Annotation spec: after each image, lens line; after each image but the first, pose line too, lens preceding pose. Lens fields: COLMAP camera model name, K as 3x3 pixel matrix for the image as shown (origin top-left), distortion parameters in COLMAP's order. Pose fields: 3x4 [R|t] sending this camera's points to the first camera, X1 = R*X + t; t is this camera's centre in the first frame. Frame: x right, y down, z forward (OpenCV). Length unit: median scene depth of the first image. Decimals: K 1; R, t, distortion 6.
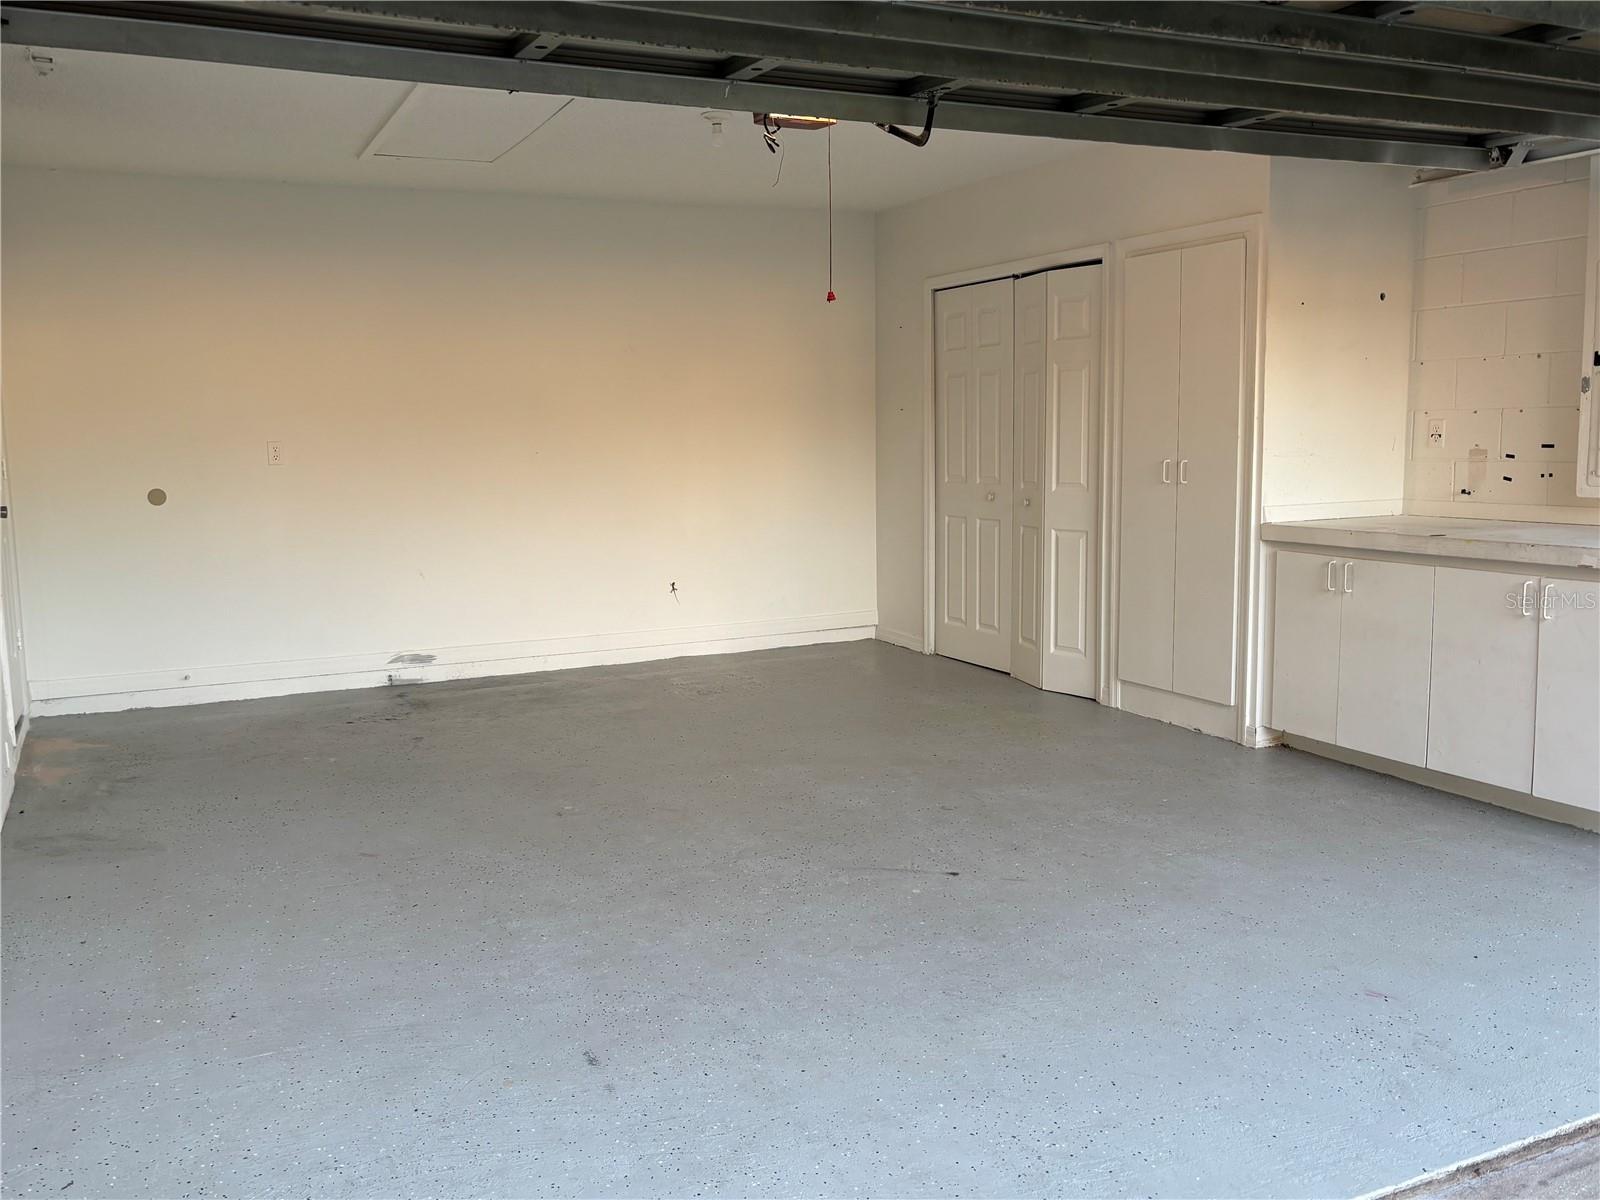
lens RADIAL K [[1386.6, 0, 794.3], [0, 1386.6, 599.6], [0, 0, 1]] dist [0.048546, -0.072563]
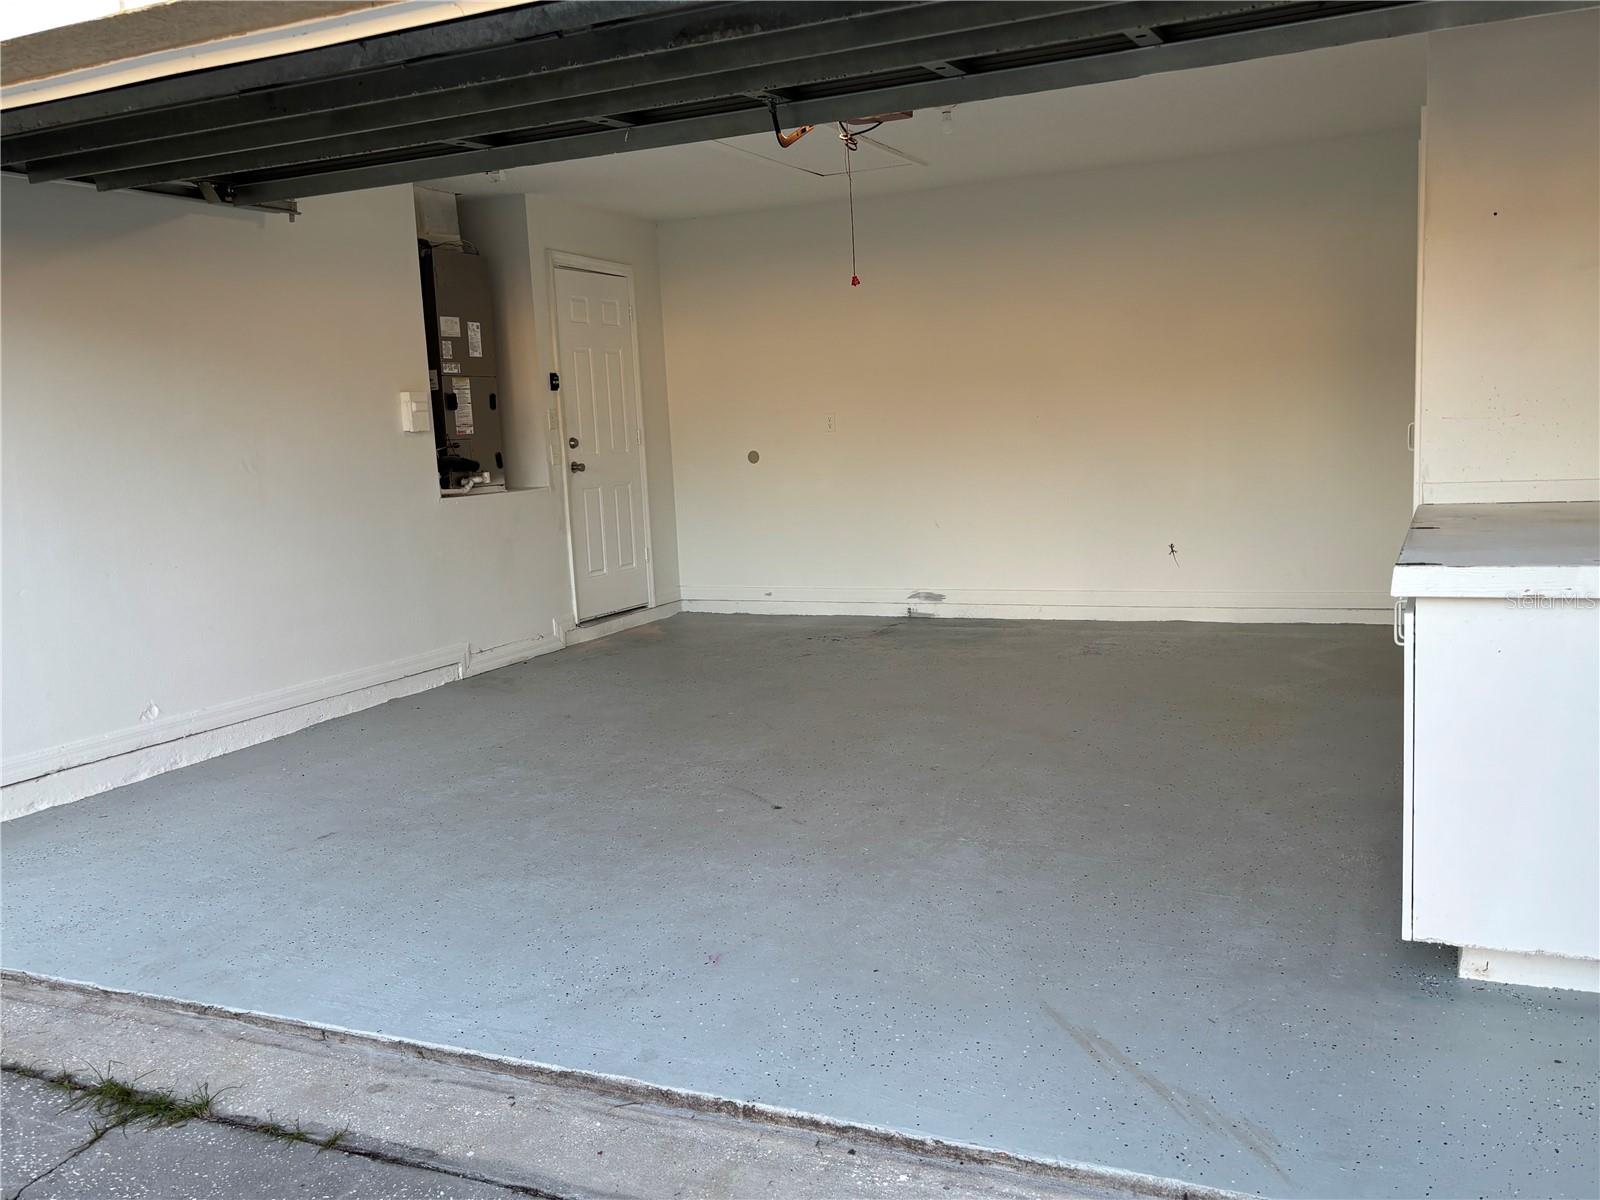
lens RADIAL K [[1386.6, 0, 794.3], [0, 1386.6, 599.6], [0, 0, 1]] dist [0.048546, -0.072563]
pose [[0.636051, 0.087329, -0.766690, 0.946409], [-0.058360, 0.996174, 0.065053, -0.041073], [0.769437, 0.003367, 0.638714, 0.297157]]
